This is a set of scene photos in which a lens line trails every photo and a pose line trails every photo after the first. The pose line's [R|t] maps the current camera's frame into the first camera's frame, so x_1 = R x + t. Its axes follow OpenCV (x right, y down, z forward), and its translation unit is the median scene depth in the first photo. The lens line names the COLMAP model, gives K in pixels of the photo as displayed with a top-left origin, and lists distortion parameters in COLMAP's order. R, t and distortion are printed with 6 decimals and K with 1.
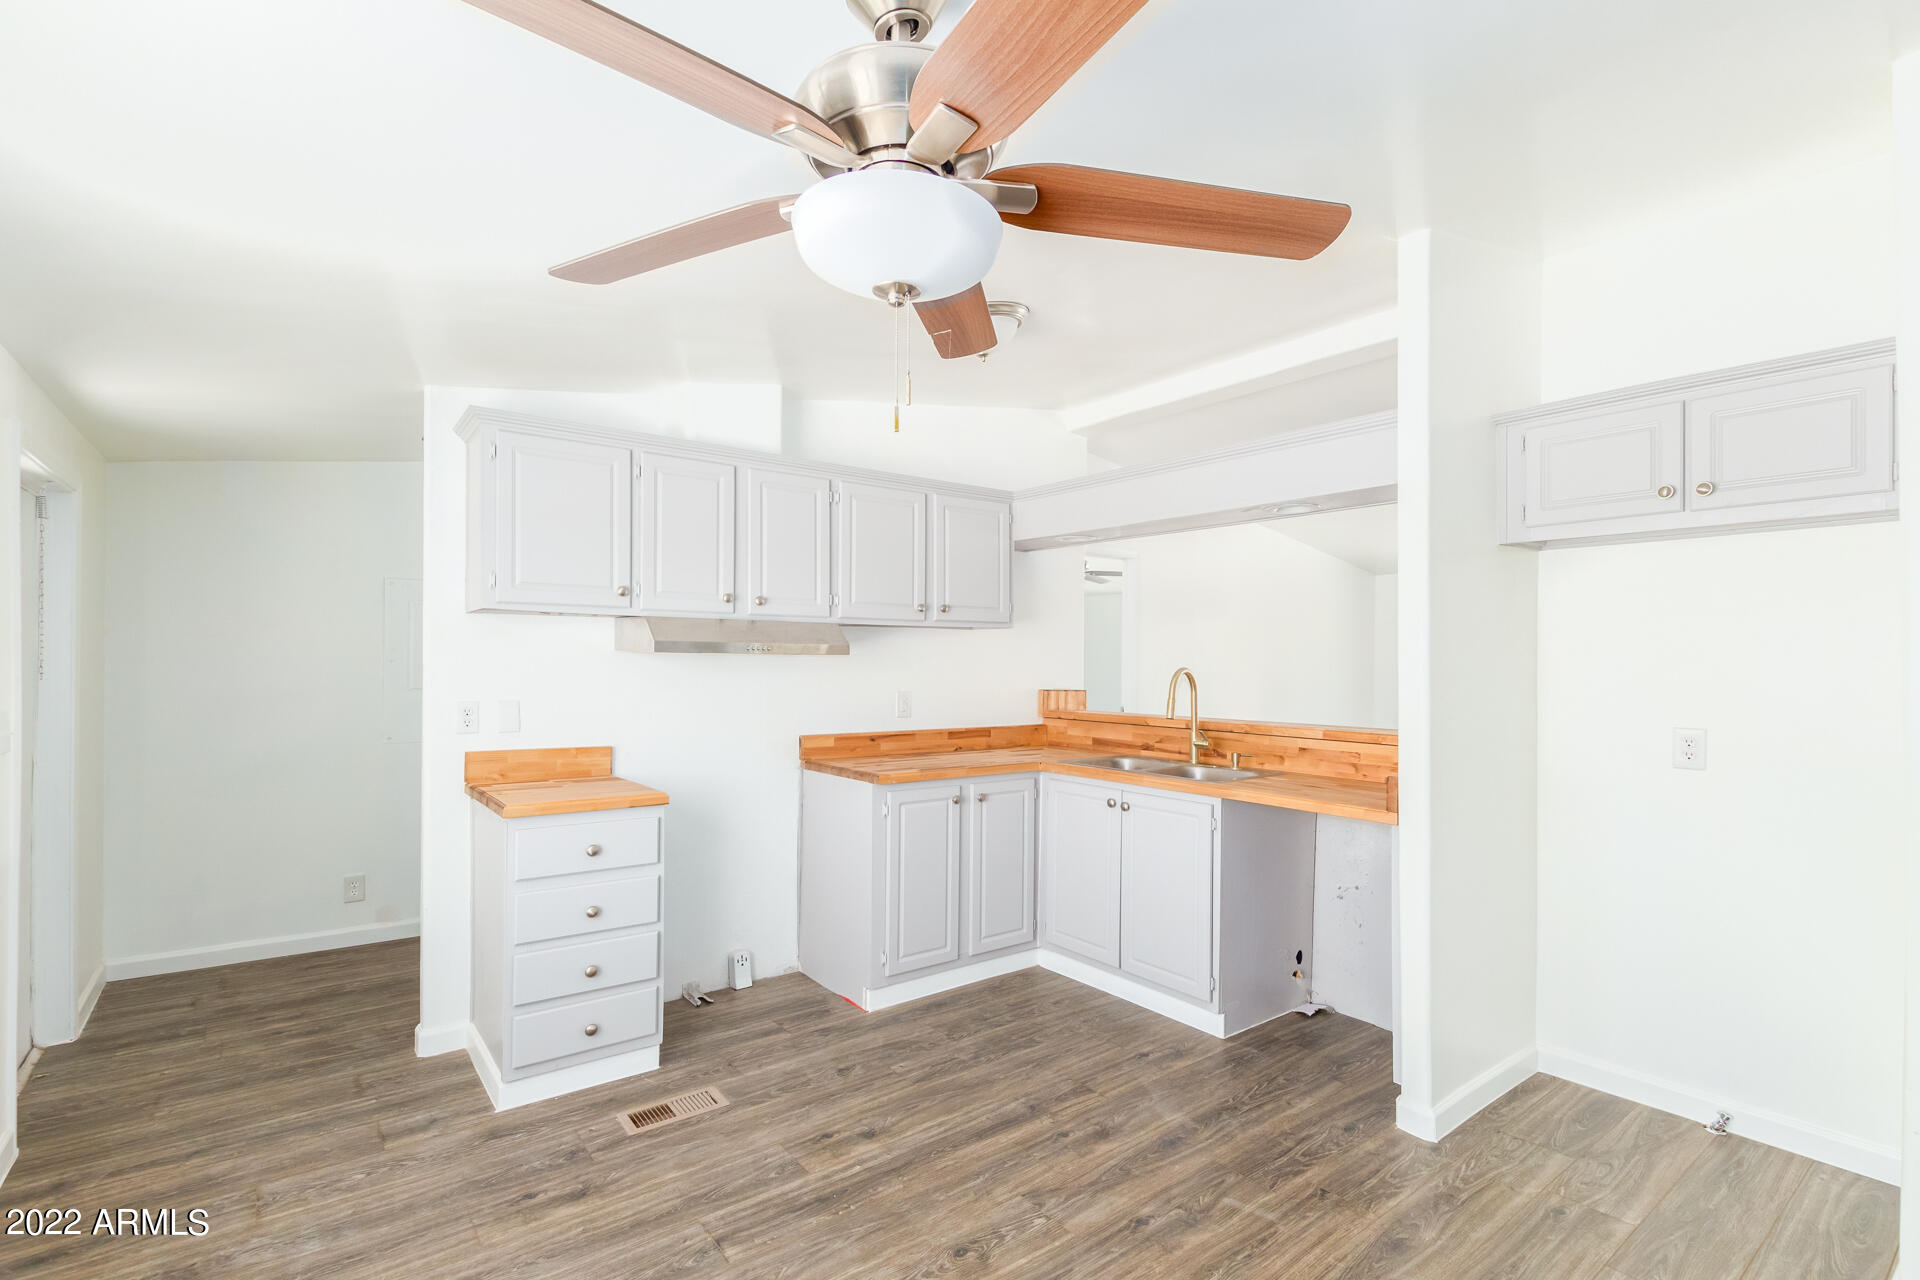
lens RADIAL K [[892.4, 0, 959.8], [0, 892.4, 655.7], [0, 0, 1]] dist [0.001945, -0.000254]
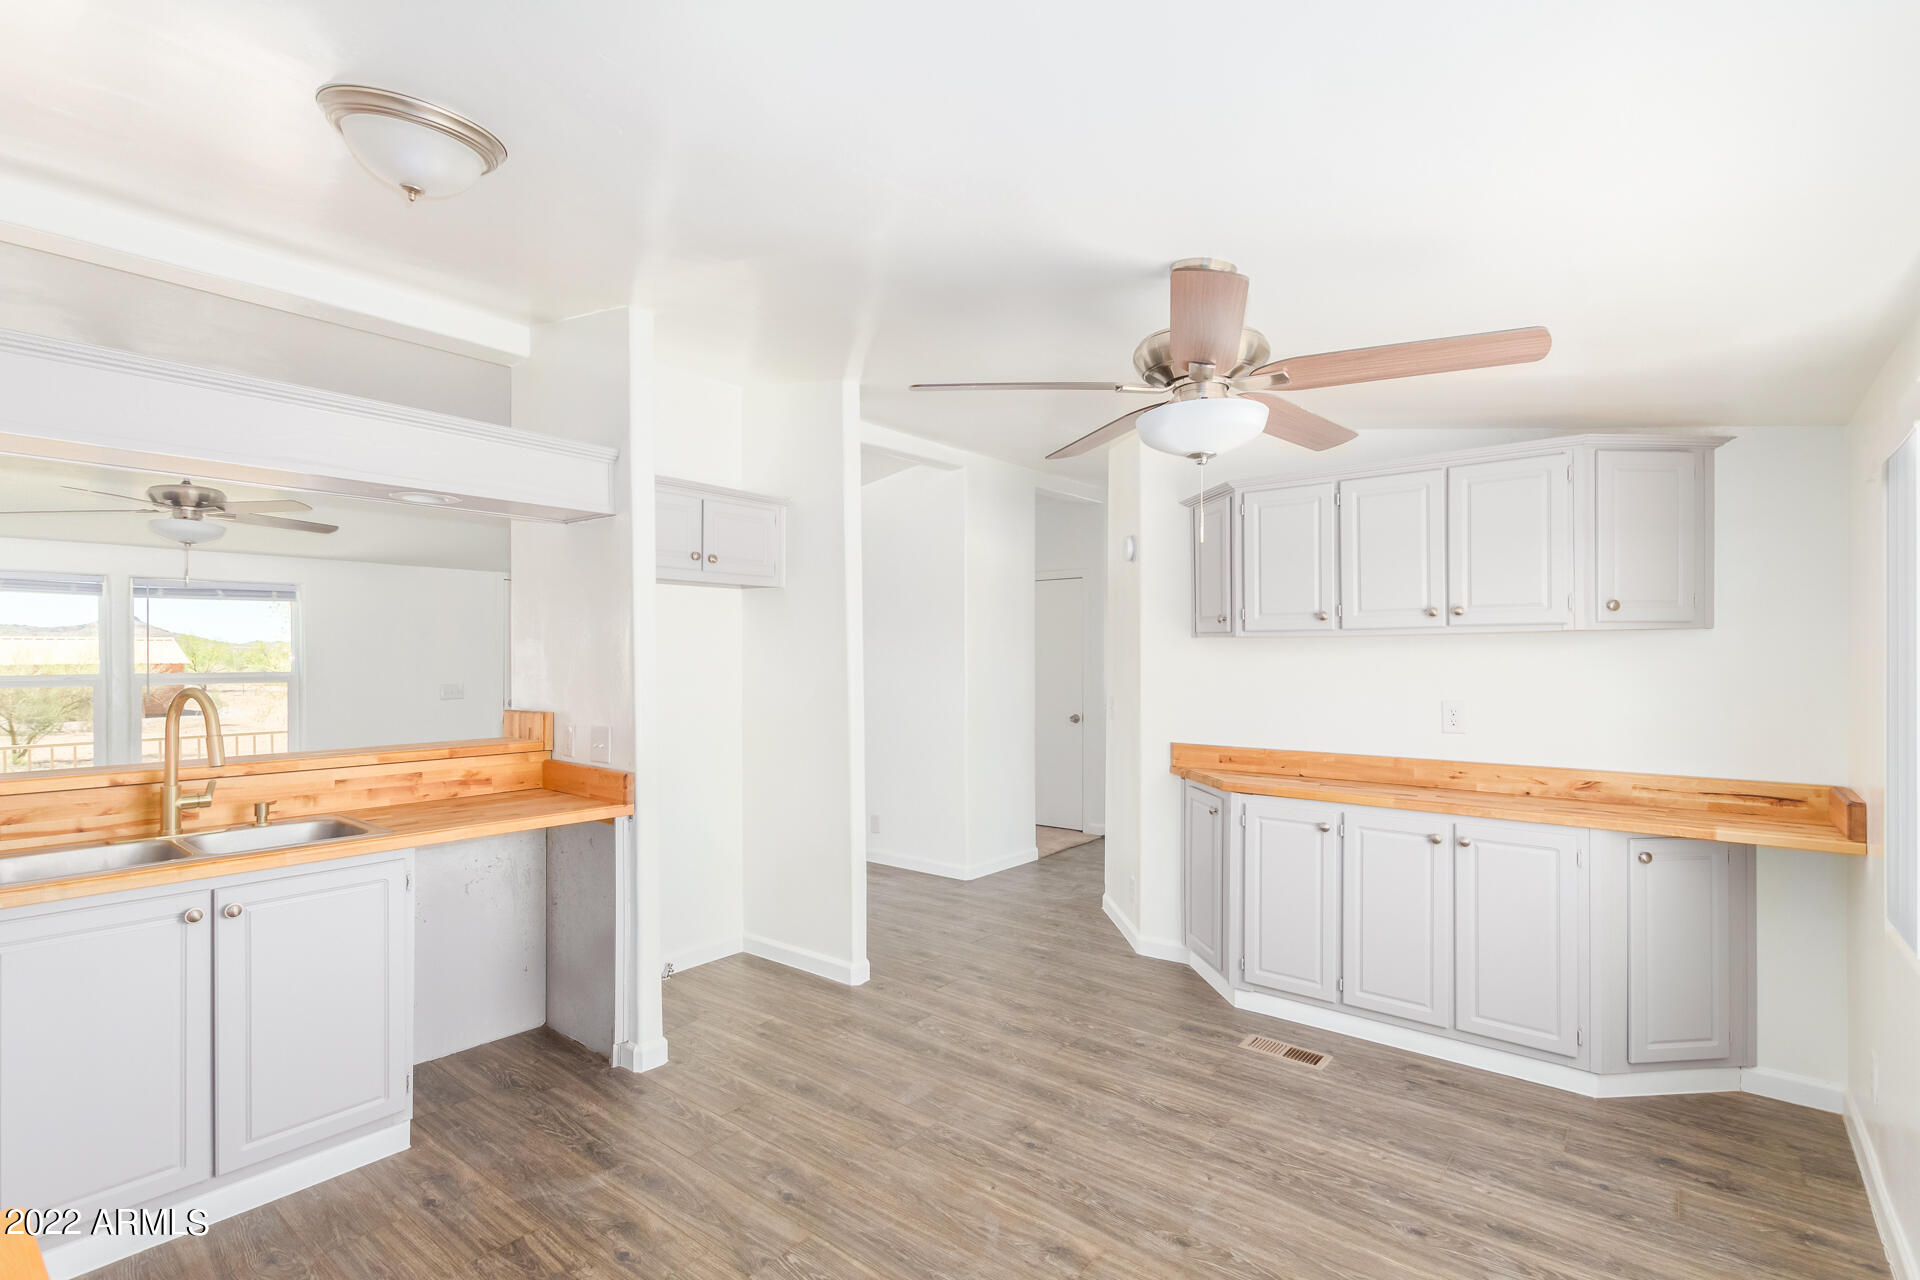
lens RADIAL K [[892.4, 0, 959.8], [0, 892.4, 655.7], [0, 0, 1]] dist [0.001945, -0.000254]
pose [[-0.244581, 0.006218, 0.969609, -0.757575], [0.002496, 0.999980, -0.005783, -0.005025], [-0.969626, 0.001006, -0.244591, 0.907888]]
